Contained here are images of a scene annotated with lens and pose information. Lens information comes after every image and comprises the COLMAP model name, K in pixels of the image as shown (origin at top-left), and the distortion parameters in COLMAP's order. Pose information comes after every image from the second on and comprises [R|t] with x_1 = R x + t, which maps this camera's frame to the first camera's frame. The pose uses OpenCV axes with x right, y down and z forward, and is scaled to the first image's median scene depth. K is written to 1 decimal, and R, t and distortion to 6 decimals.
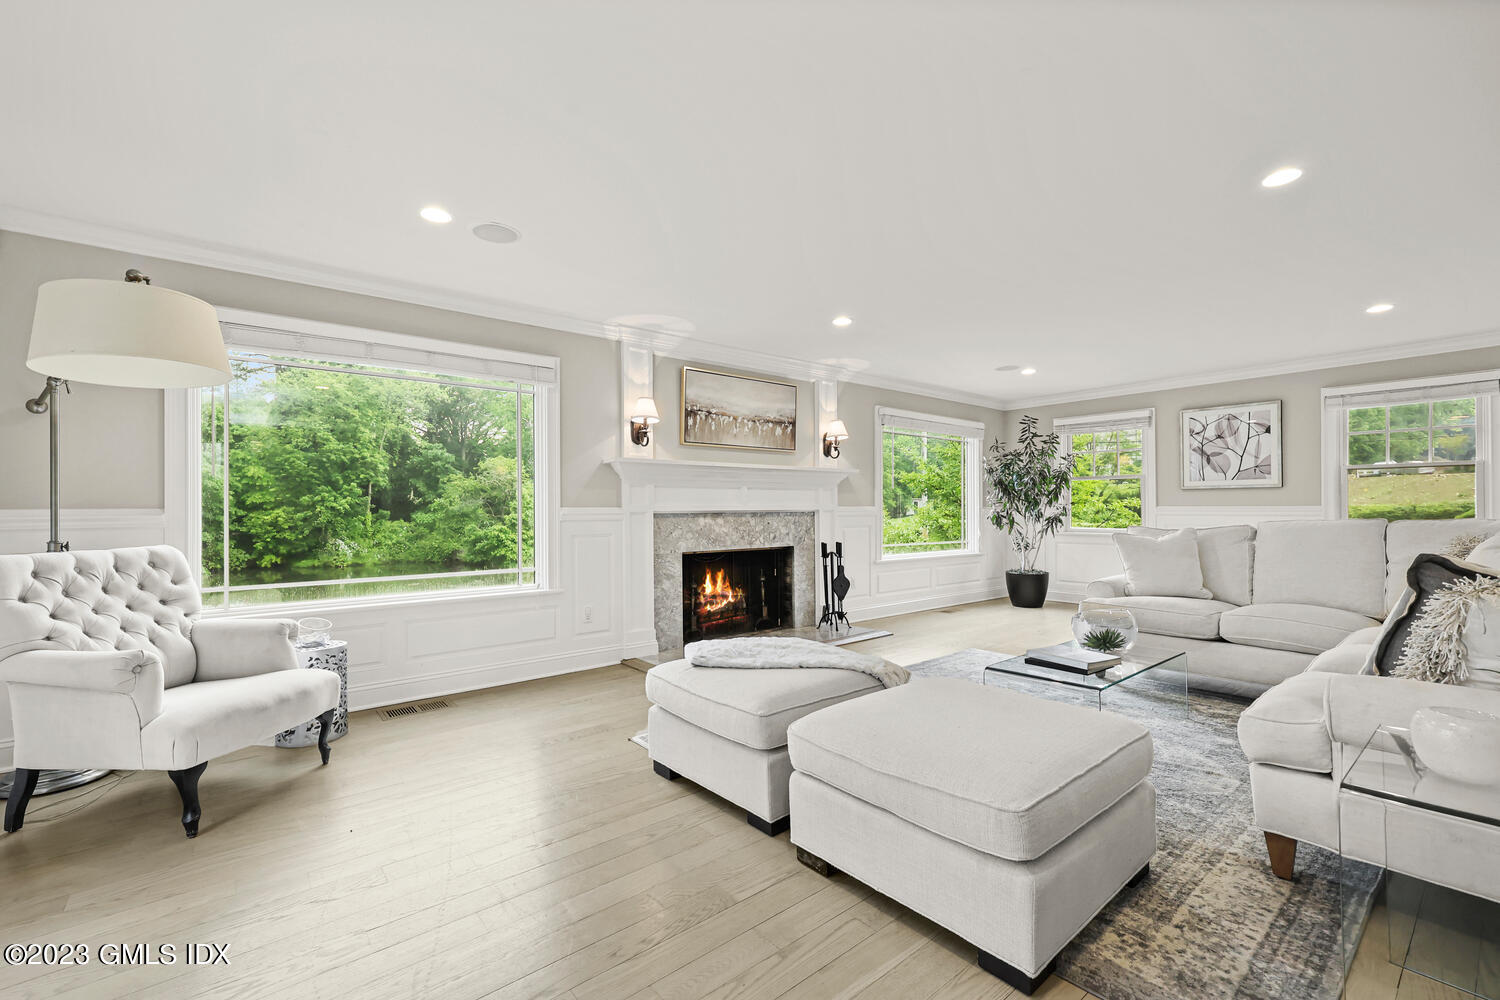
lens RADIAL K [[632.5, 0, 755.7], [0, 632.5, 502.6], [0, 0, 1]] dist [0.000153, 0.000037]
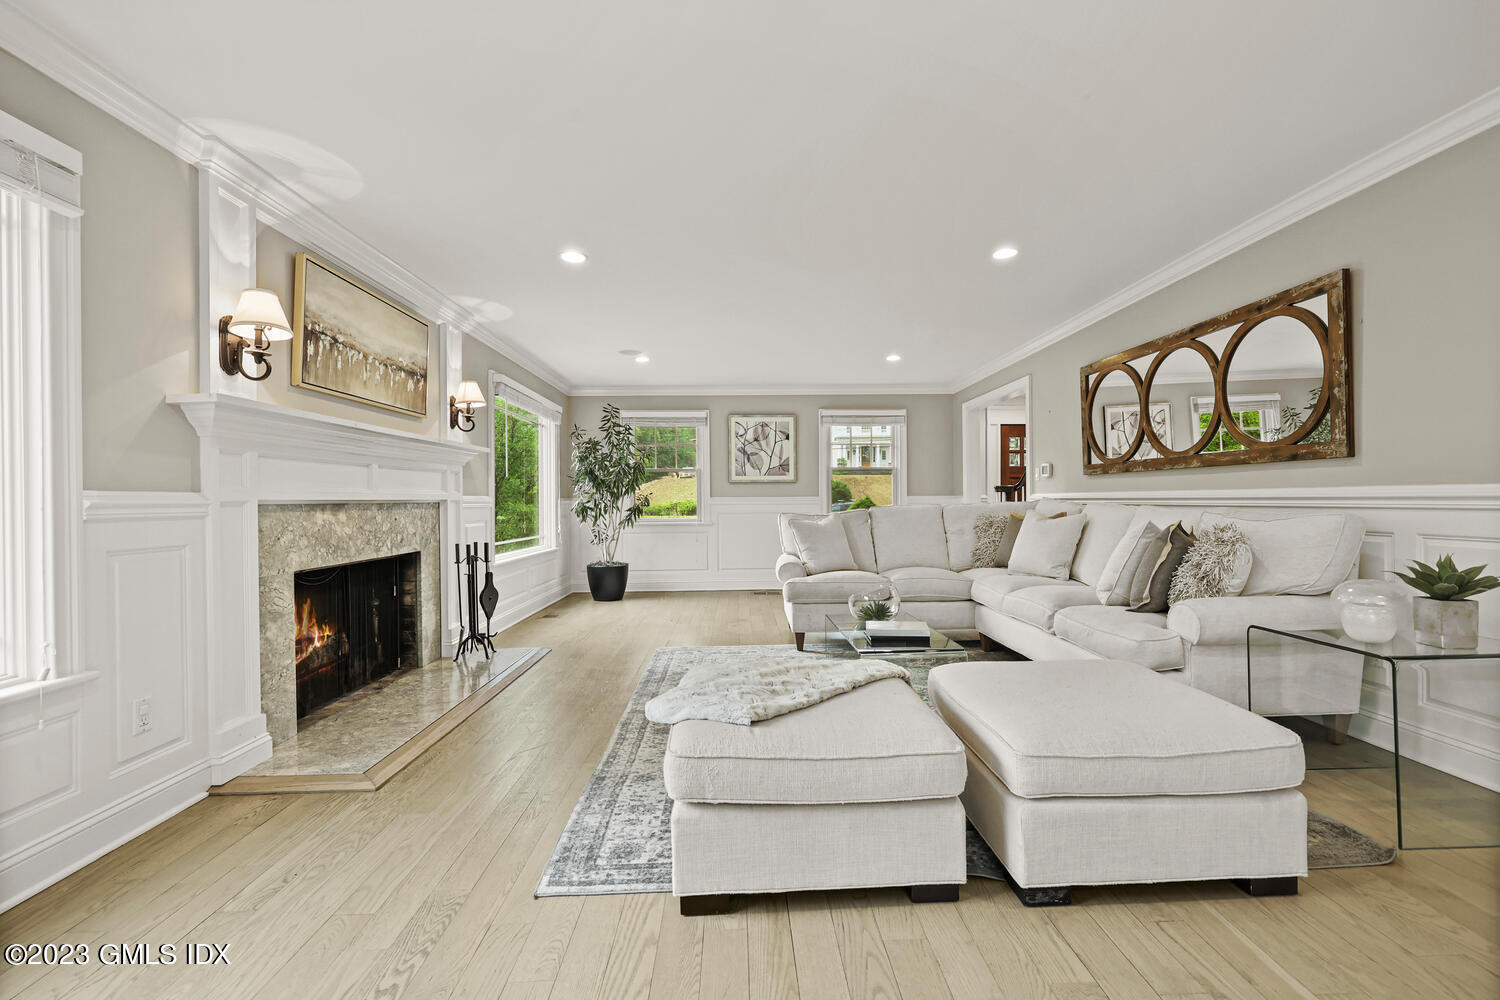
lens RADIAL K [[652.9, 0, 754.1], [0, 652.9, 496.8], [0, 0, 1]] dist [-0.000768, -0.000185]
pose [[0.614736, 0.002906, 0.788728, -0.297032], [-0.001360, 0.999996, -0.002624, 0.009979], [-0.788732, 0.000540, 0.614737, 0.267996]]
